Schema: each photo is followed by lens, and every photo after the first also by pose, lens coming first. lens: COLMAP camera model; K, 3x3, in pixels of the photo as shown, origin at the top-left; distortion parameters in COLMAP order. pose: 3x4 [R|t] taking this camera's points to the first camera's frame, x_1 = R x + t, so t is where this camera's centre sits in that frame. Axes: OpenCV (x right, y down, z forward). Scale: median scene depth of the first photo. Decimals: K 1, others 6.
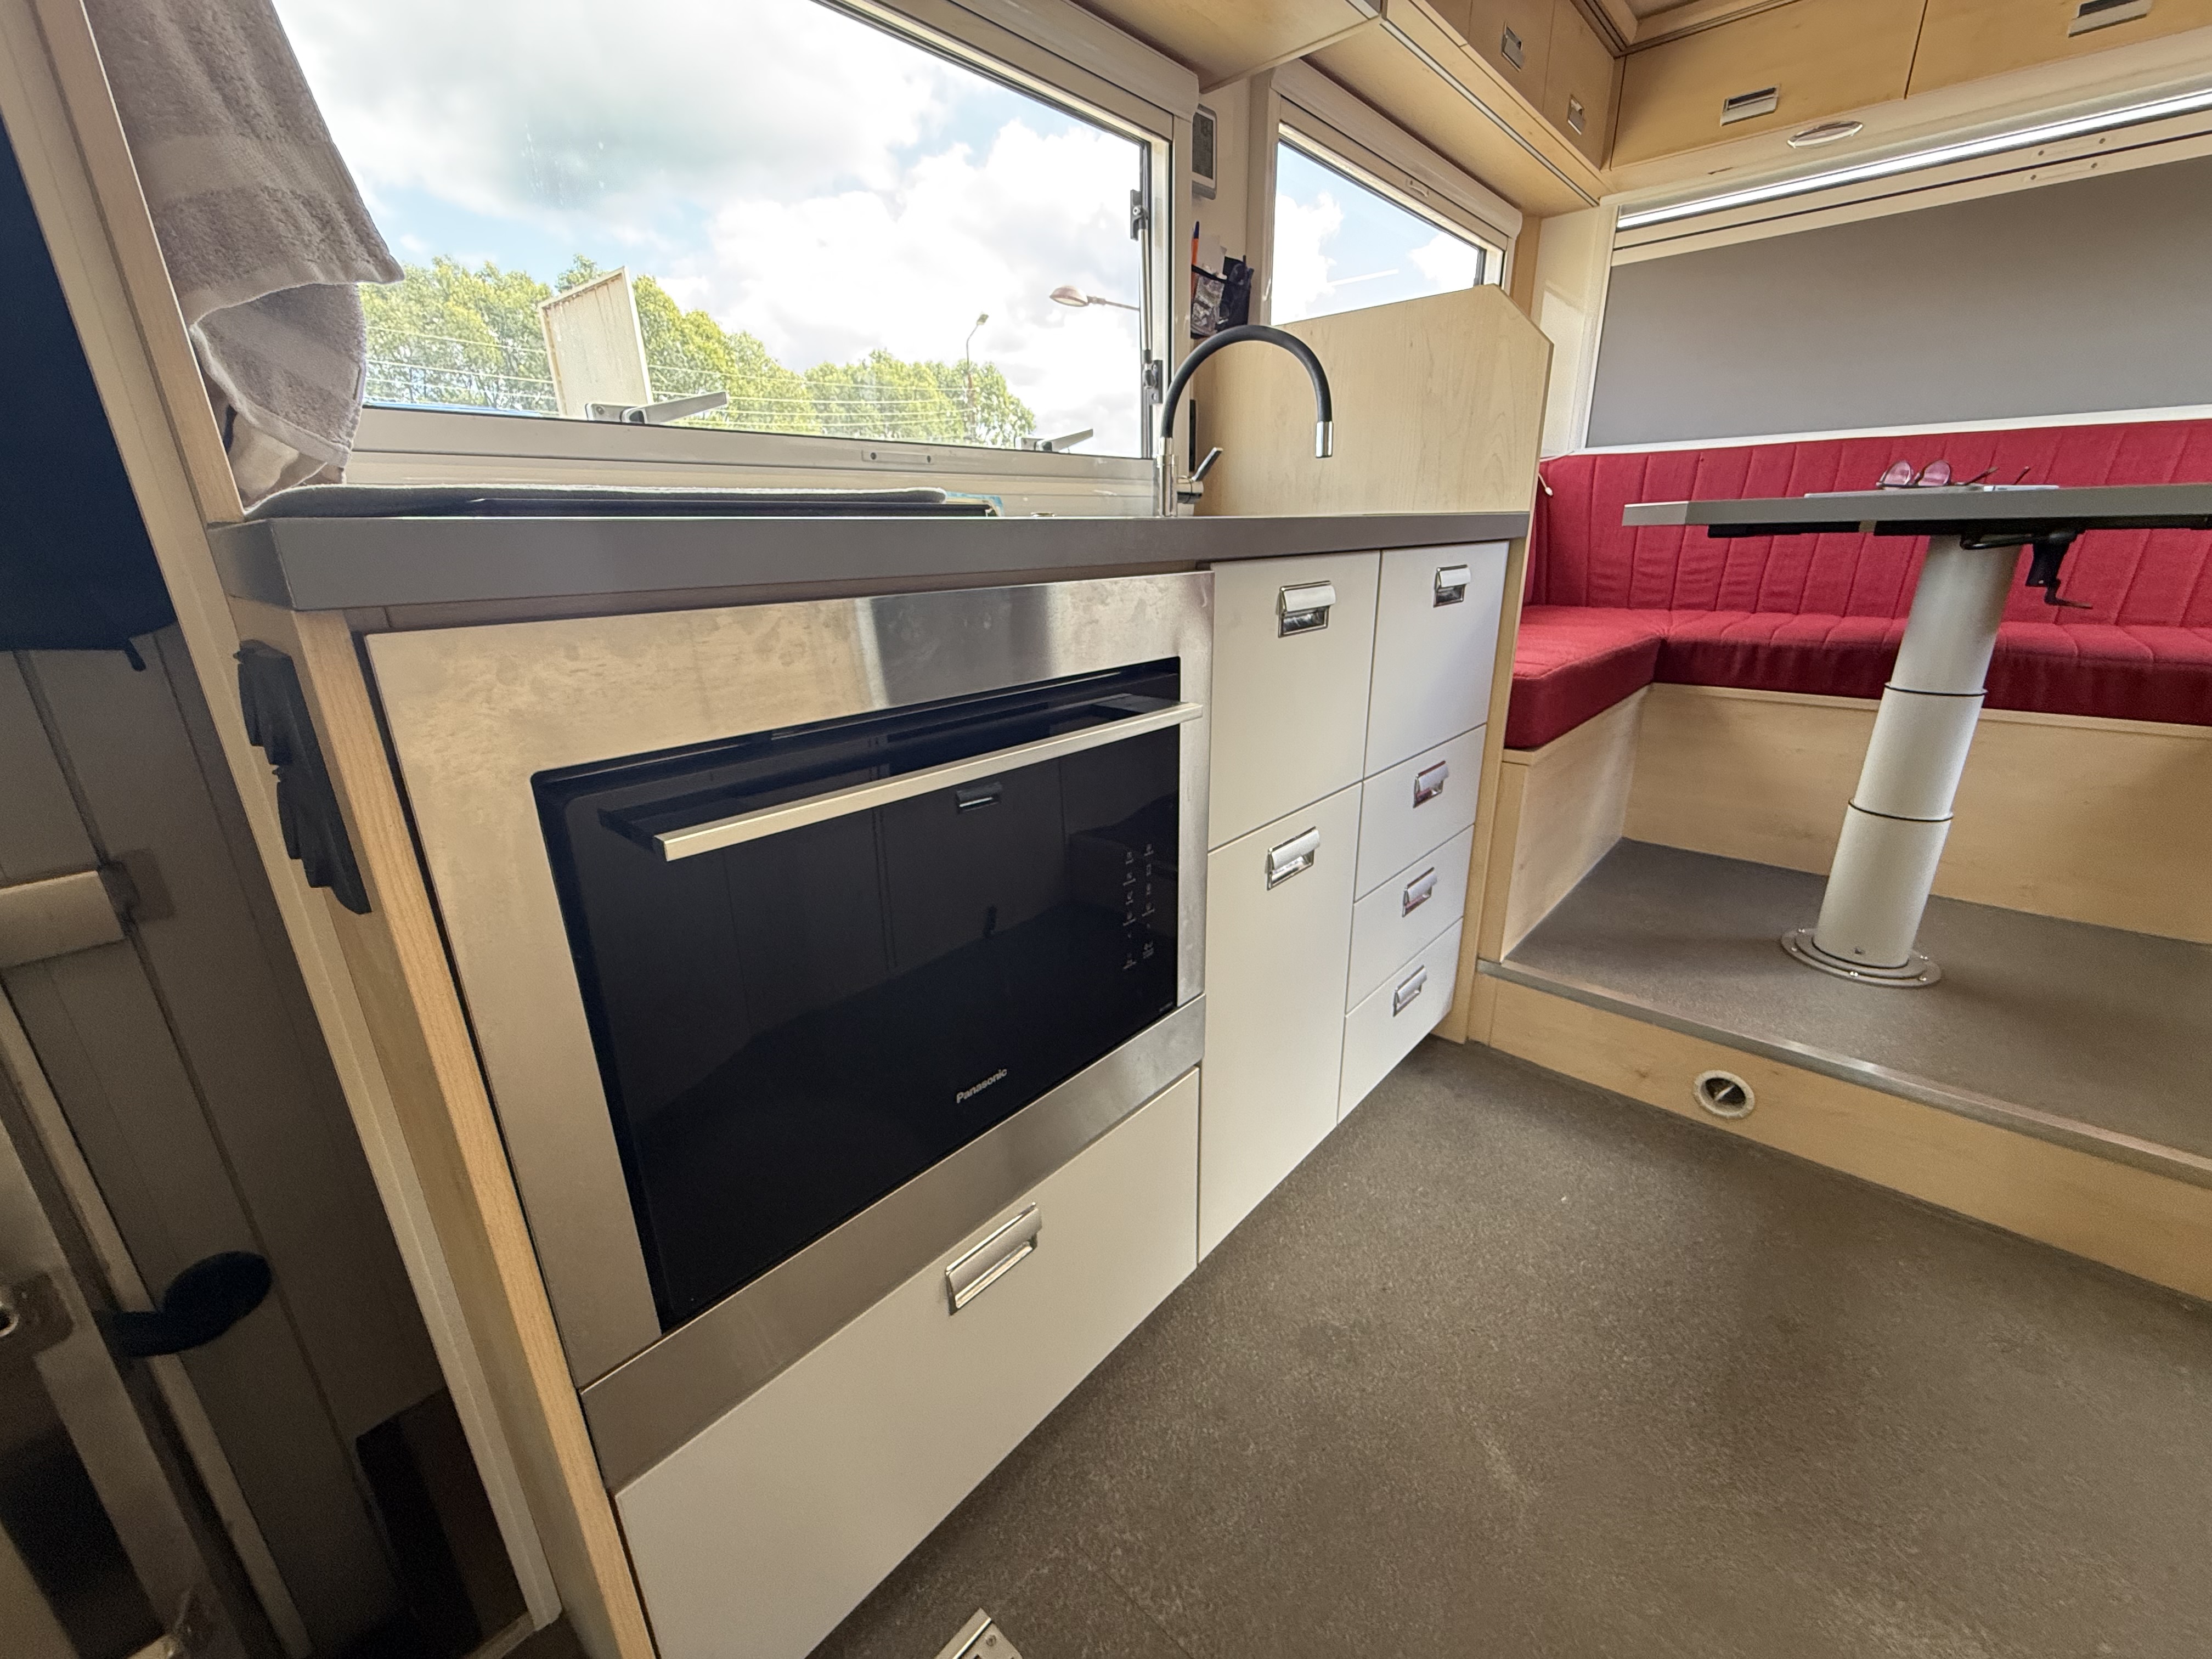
lens RADIAL K [[887.2, 0, 1101.1], [0, 887.2, 831.2], [0, 0, 1]] dist [-0.000239, -0.000398]
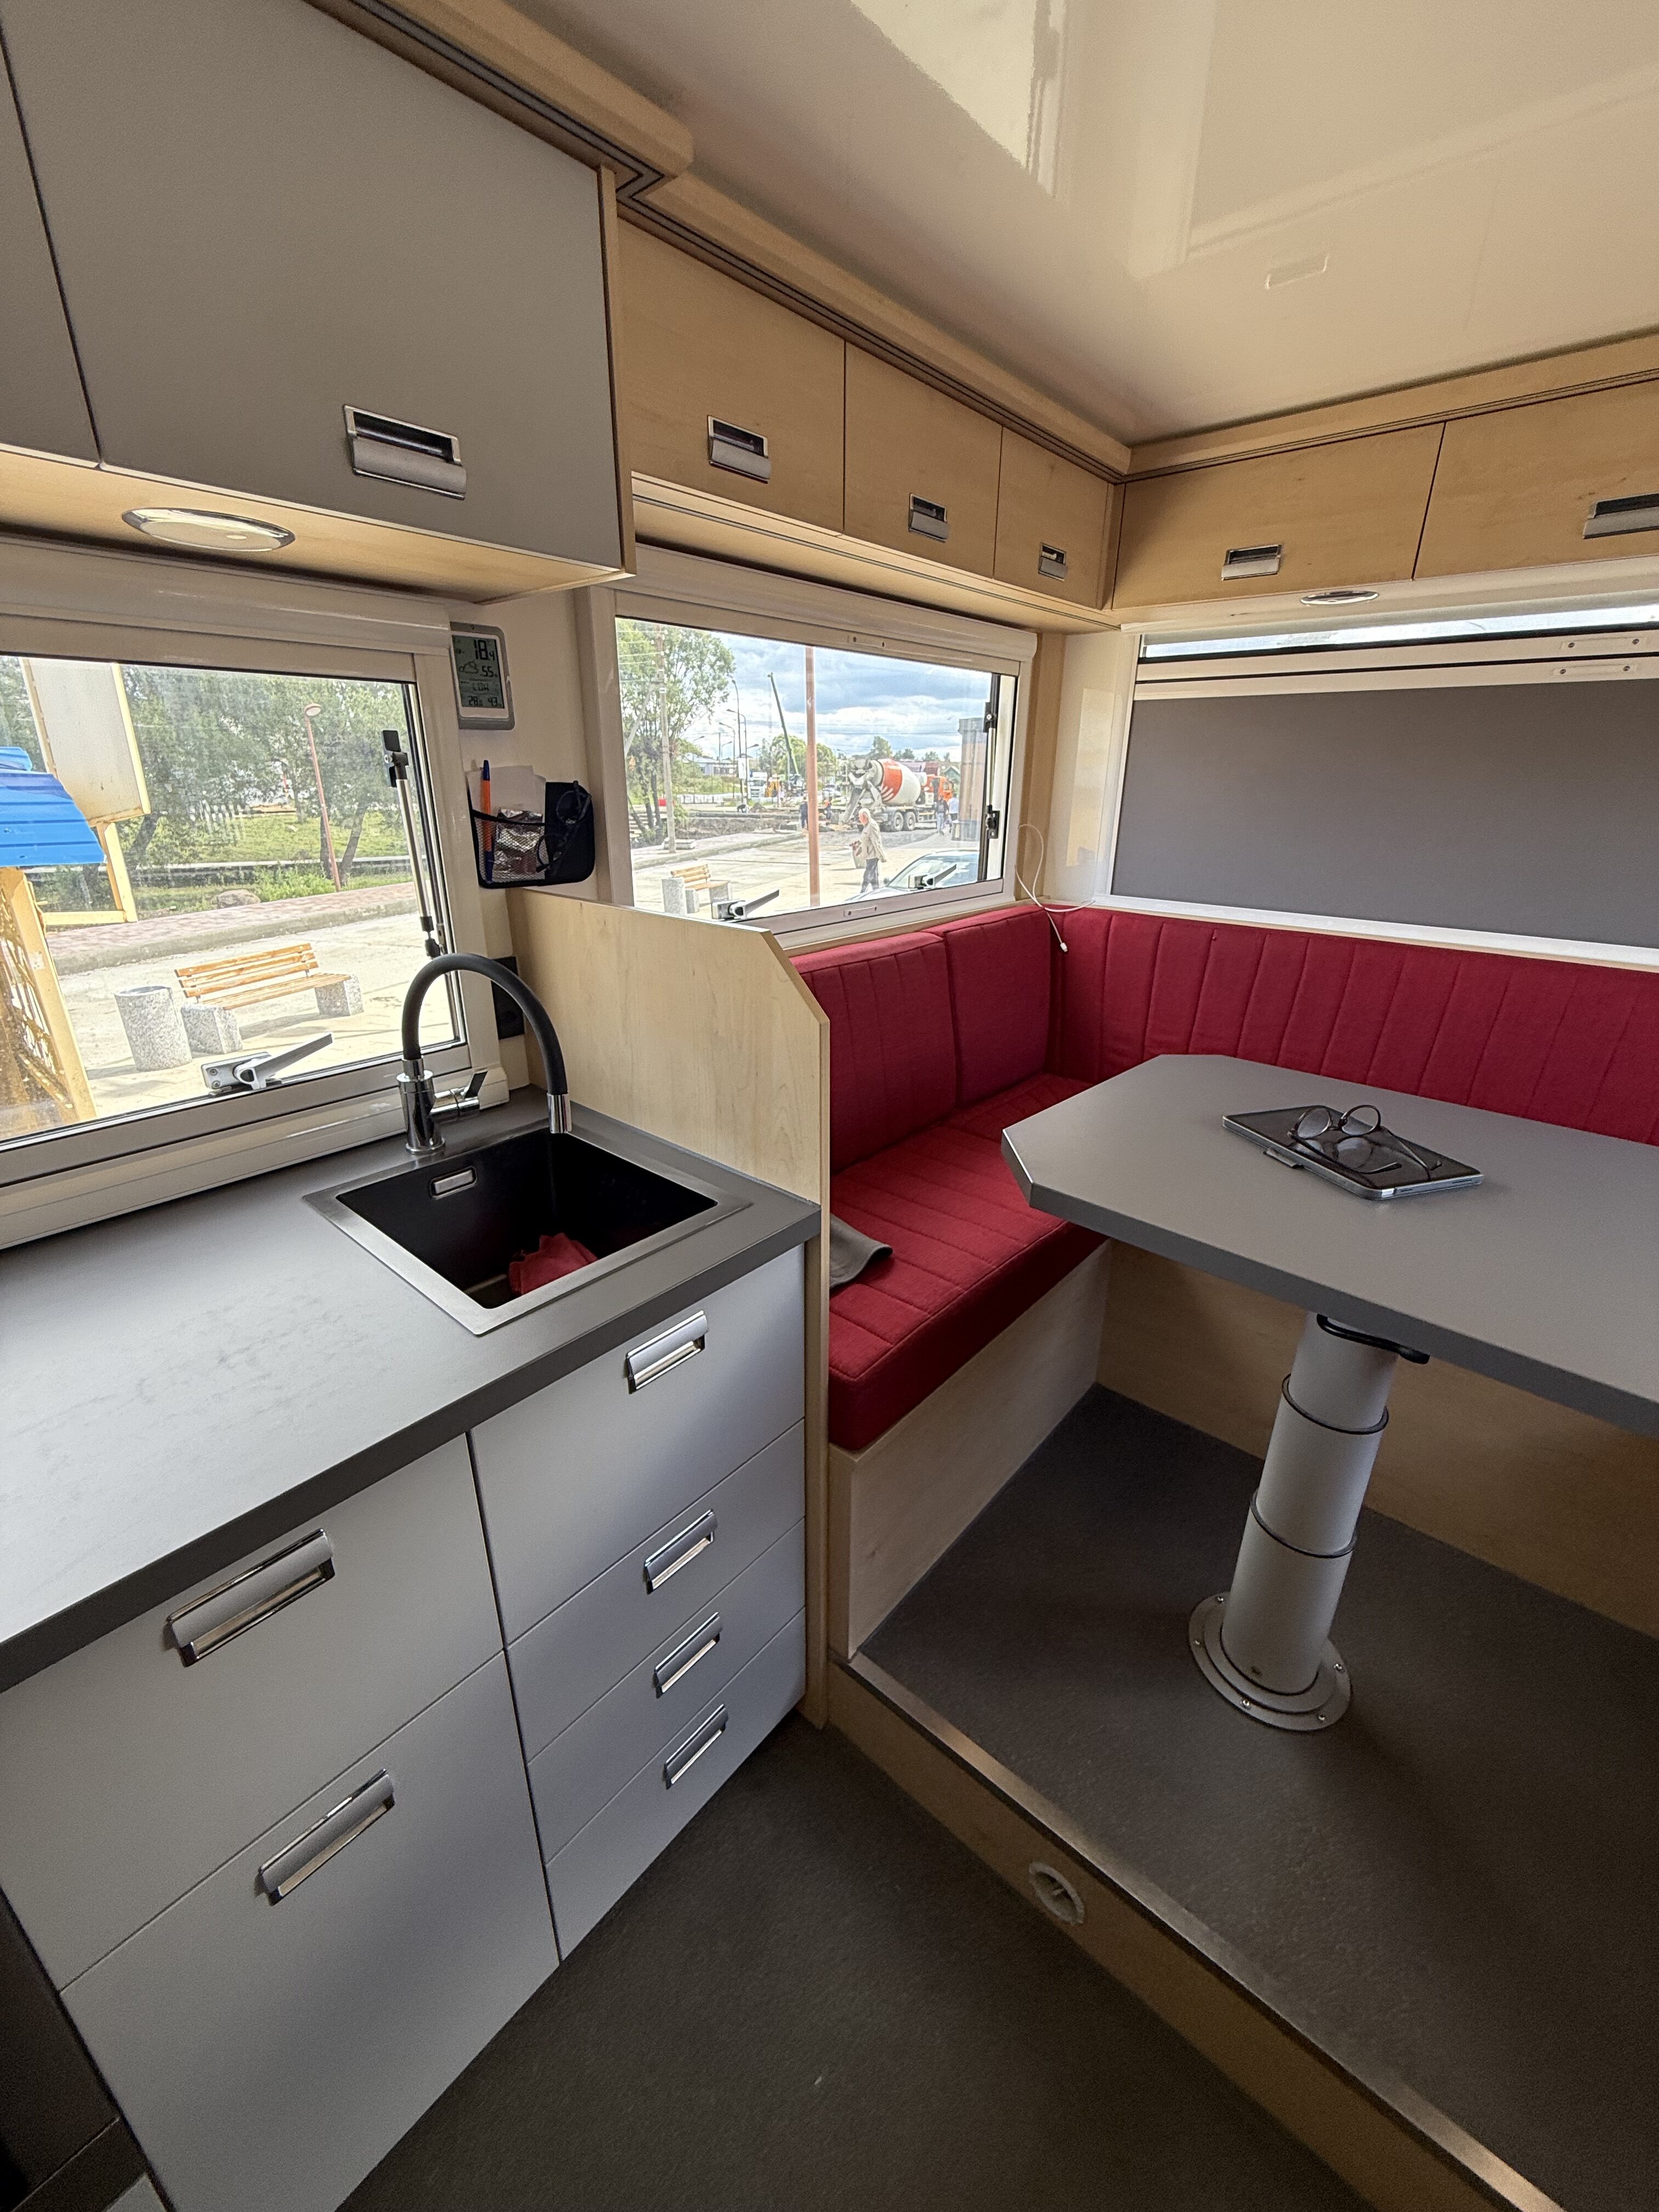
lens RADIAL K [[880.0, 0, 828.3], [0, 880.0, 1104.2], [0, 0, 1]] dist [-0.000024, -0.000580]
pose [[0.999427, 0.019433, 0.027700, 0.317188], [-0.020467, 0.999085, 0.037547, -0.327027], [-0.026945, -0.038093, 0.998911, 0.148888]]
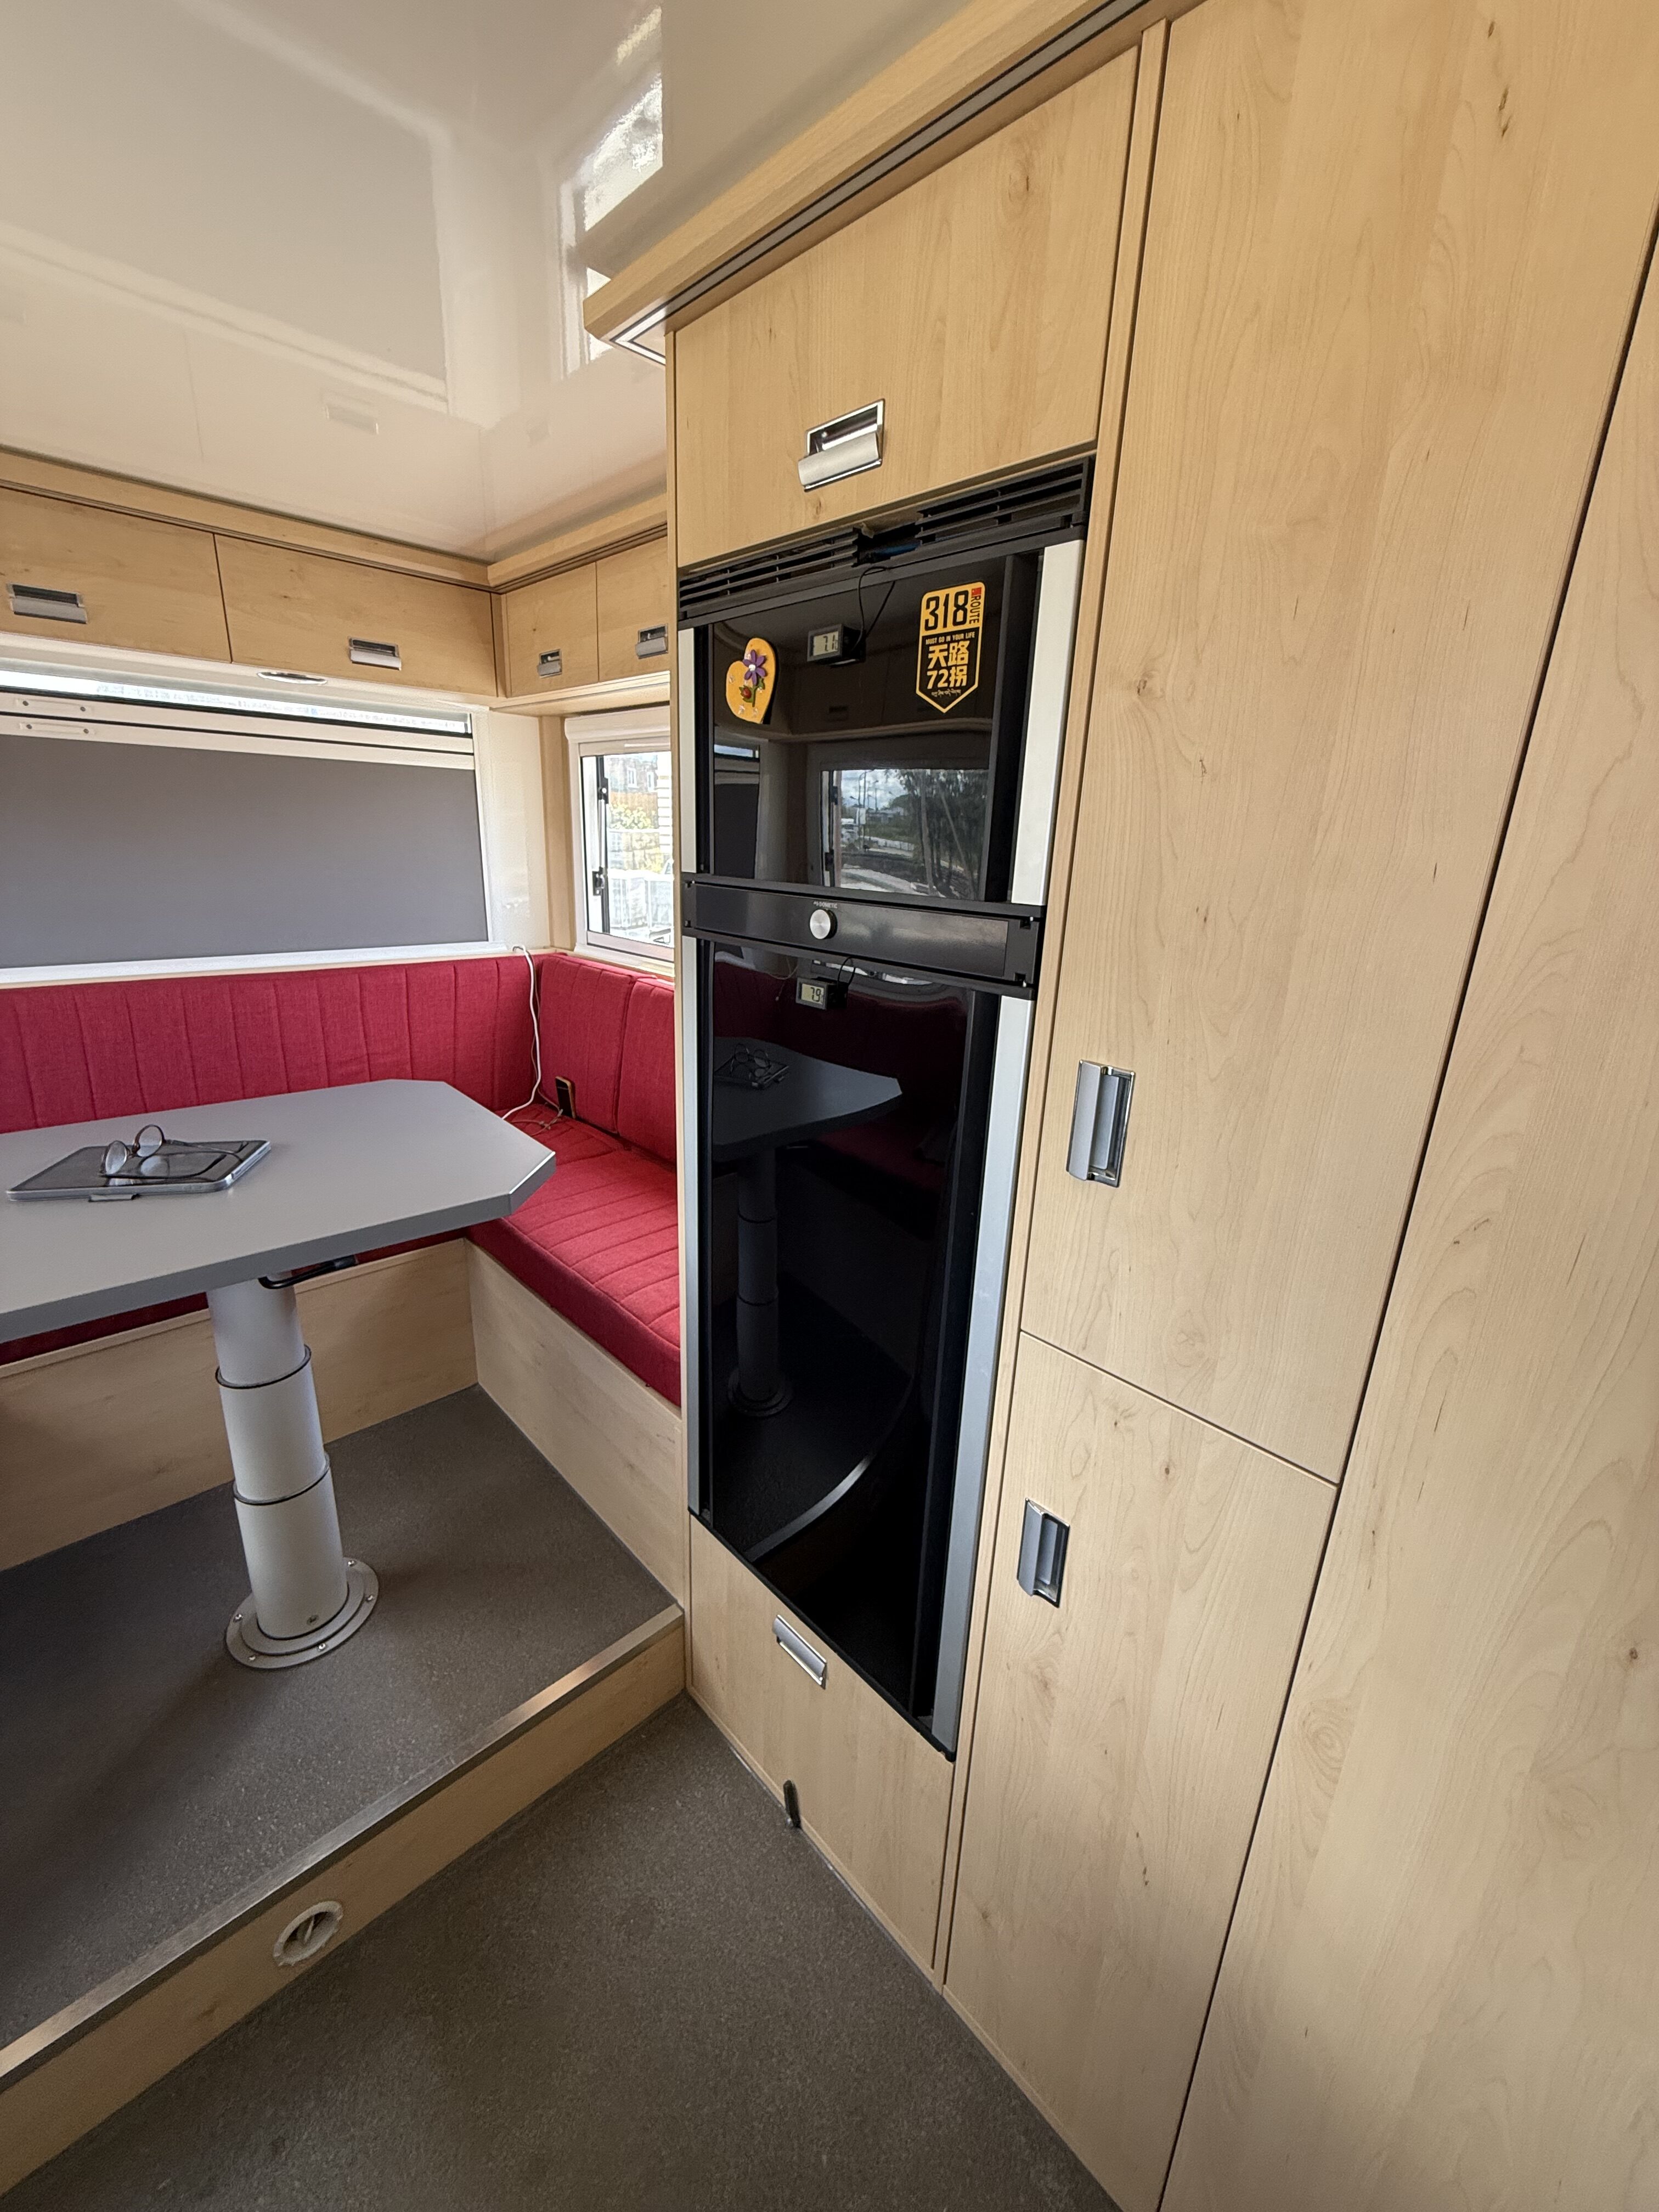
lens RADIAL K [[887.2, 0, 822.3], [0, 887.2, 1103.1], [0, 0, 1]] dist [-0.000239, -0.000398]
pose [[0.081587, -0.270419, 0.959279, 0.108993], [0.284413, 0.928784, 0.237633, -0.341223], [-0.955224, 0.253443, 0.152687, 0.151075]]
